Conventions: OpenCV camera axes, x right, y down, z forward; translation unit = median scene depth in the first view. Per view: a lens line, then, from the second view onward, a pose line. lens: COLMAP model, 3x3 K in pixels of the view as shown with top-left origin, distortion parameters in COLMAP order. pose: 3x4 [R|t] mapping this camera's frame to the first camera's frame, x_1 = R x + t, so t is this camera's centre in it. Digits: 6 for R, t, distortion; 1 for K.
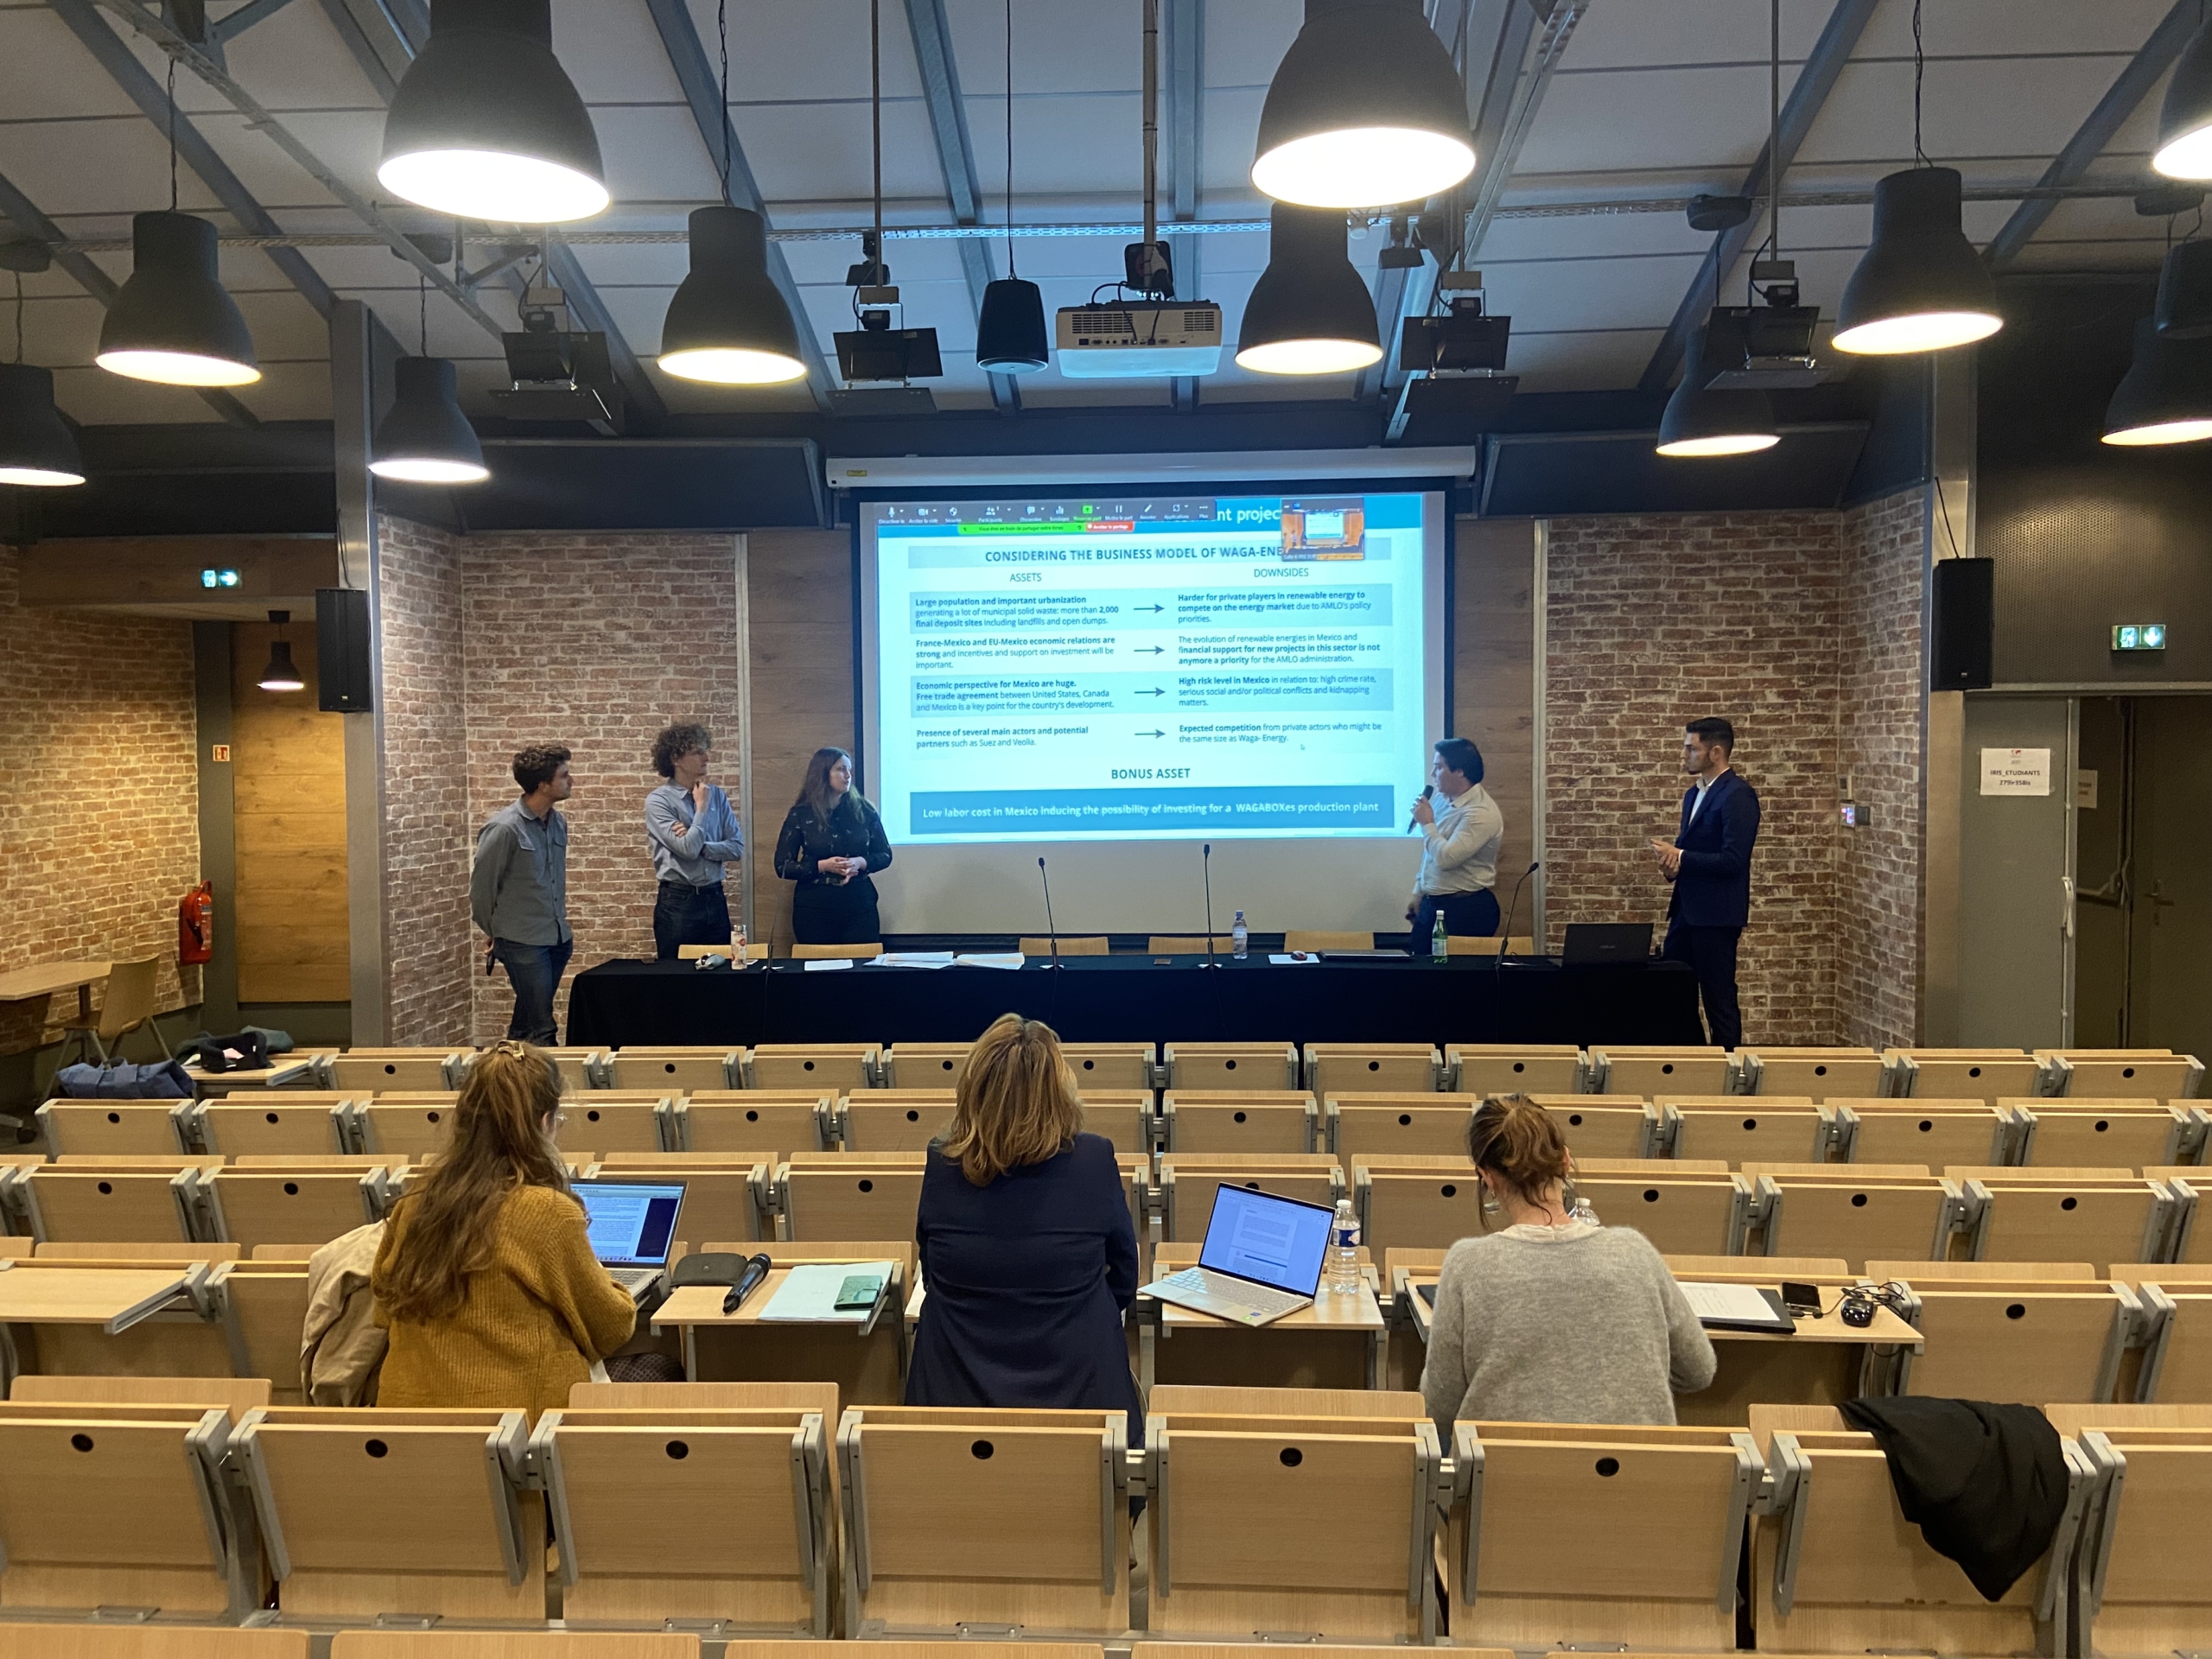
lens RADIAL K [[1636.0, 0, 1109.1], [0, 1636.0, 809.5], [0, 0, 1]] dist [0.148435, -0.159894]
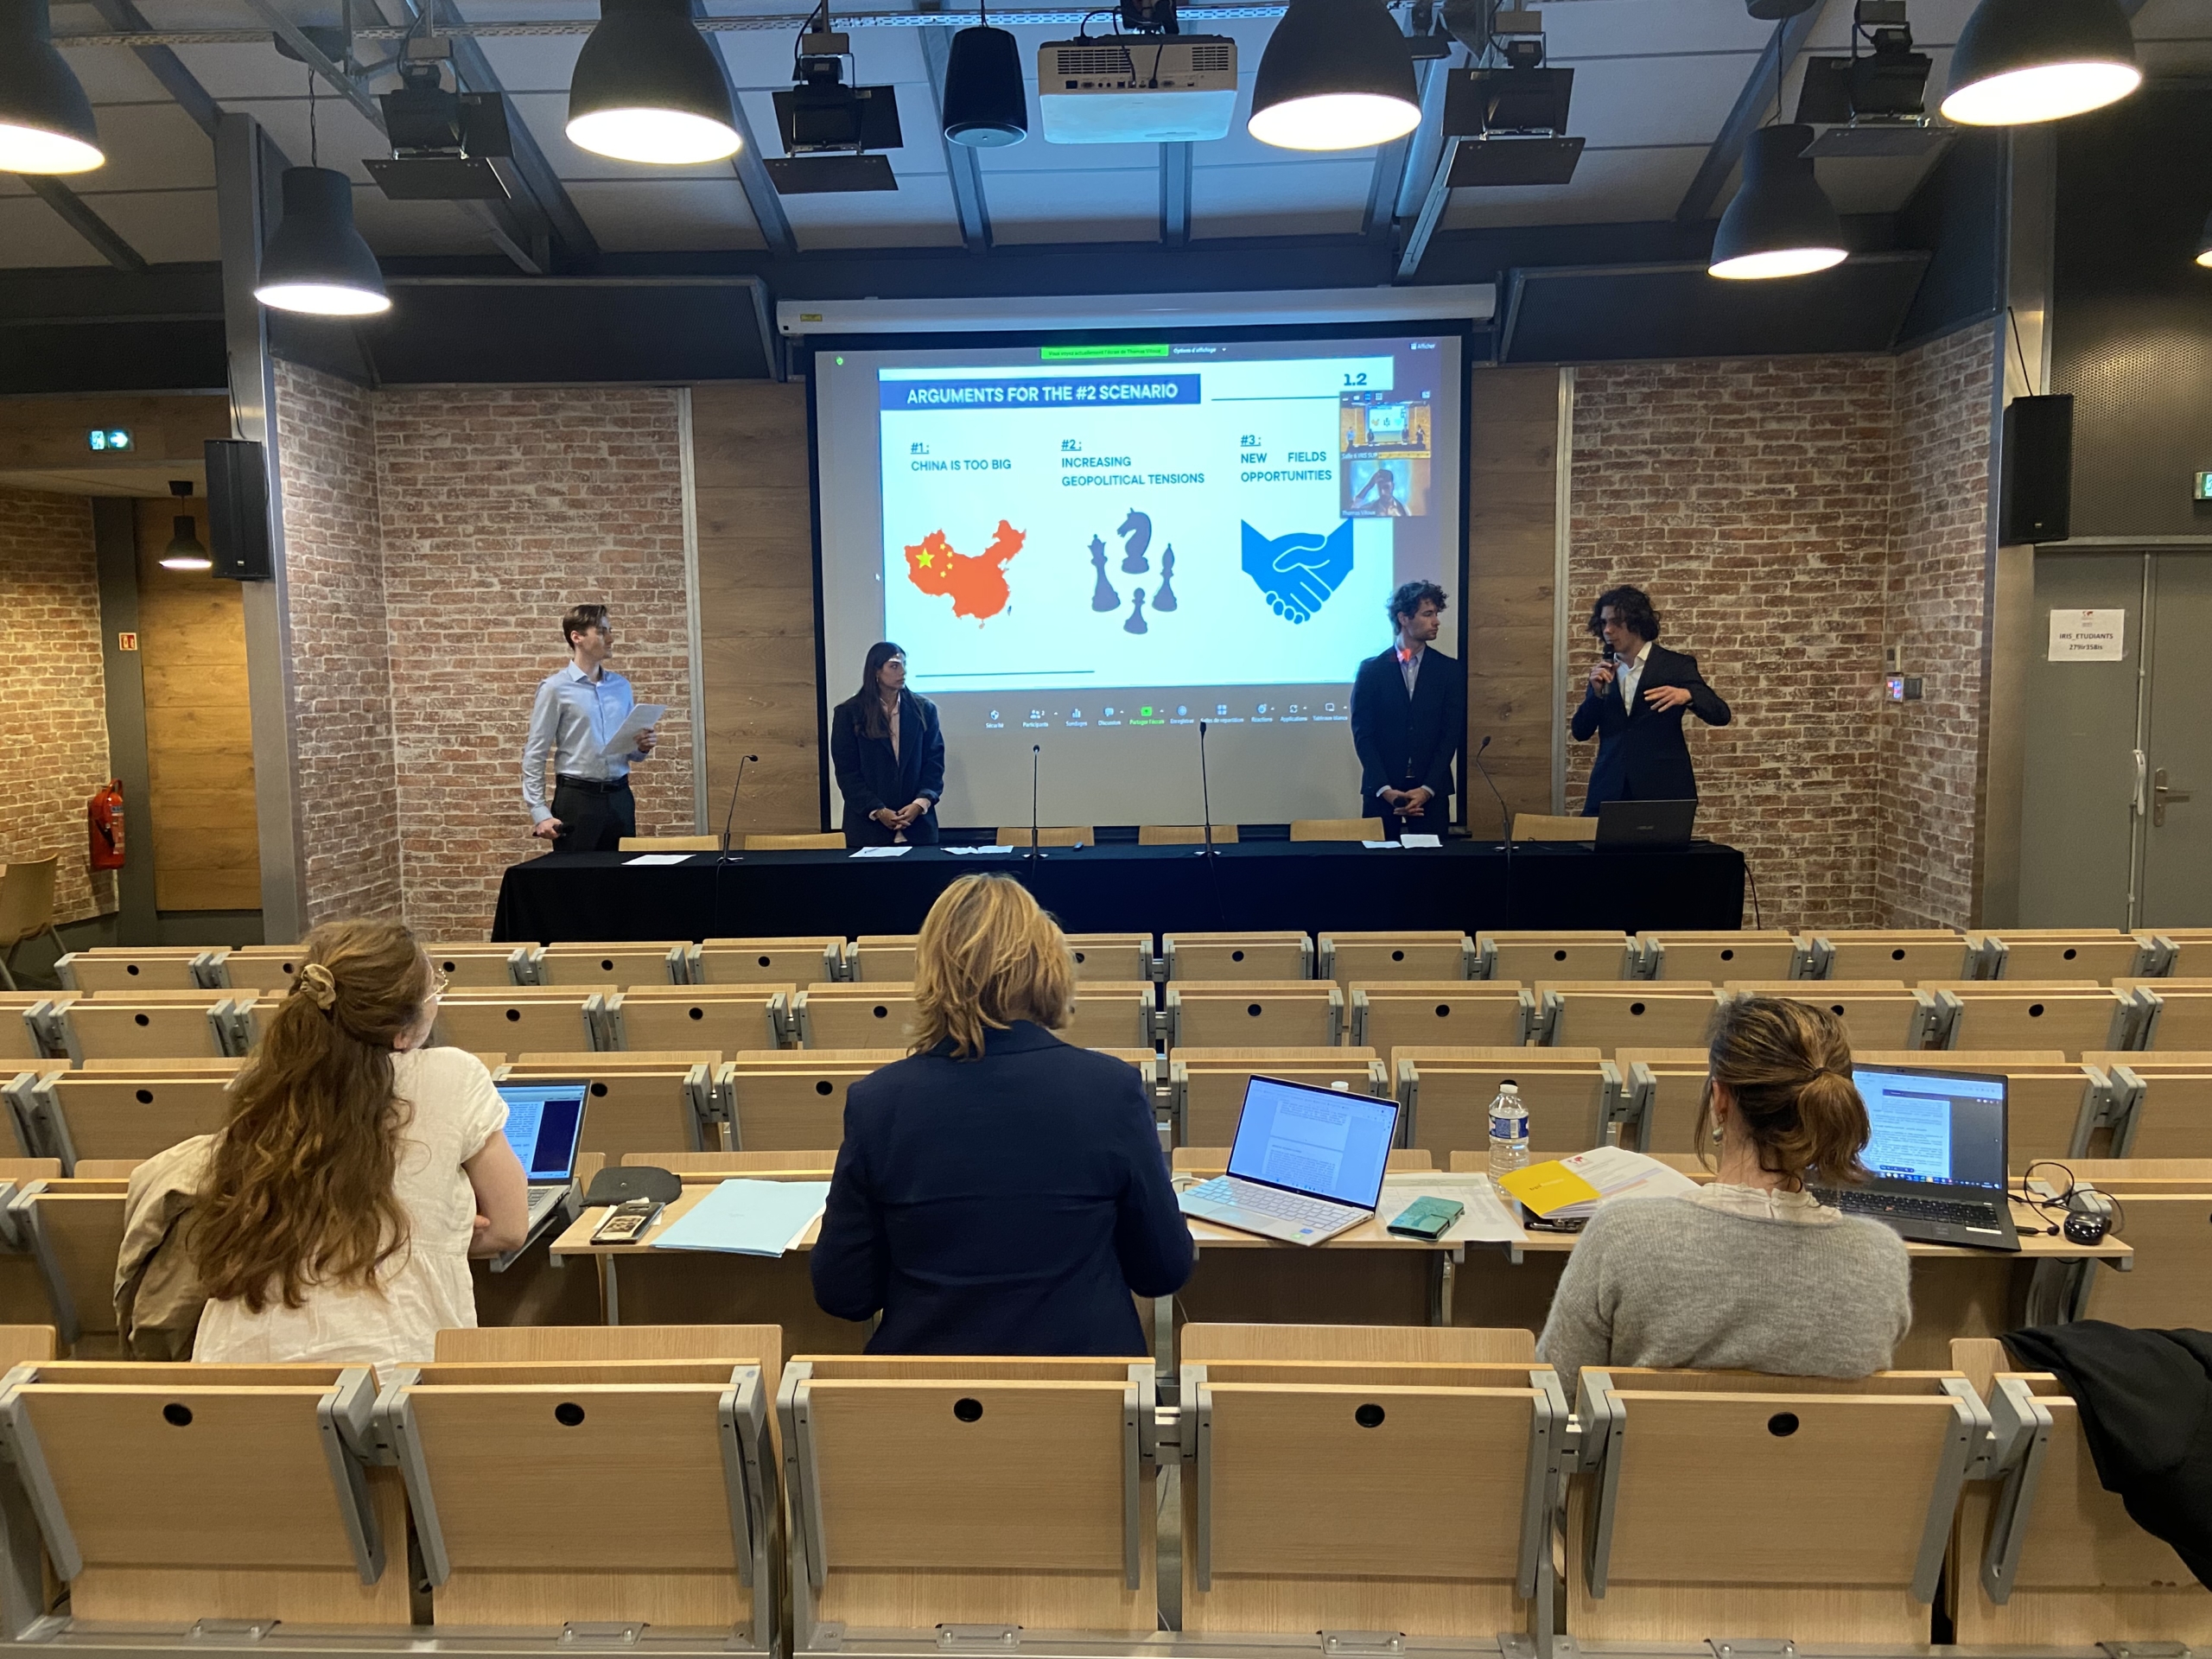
lens RADIAL K [[1636.0, 0, 1109.1], [0, 1636.0, 809.5], [0, 0, 1]] dist [0.148435, -0.159894]
pose [[0.999842, -0.006451, 0.016576, -0.009854], [0.005666, 0.998881, 0.046963, 0.032337], [-0.016861, -0.046862, 0.998759, 0.110509]]
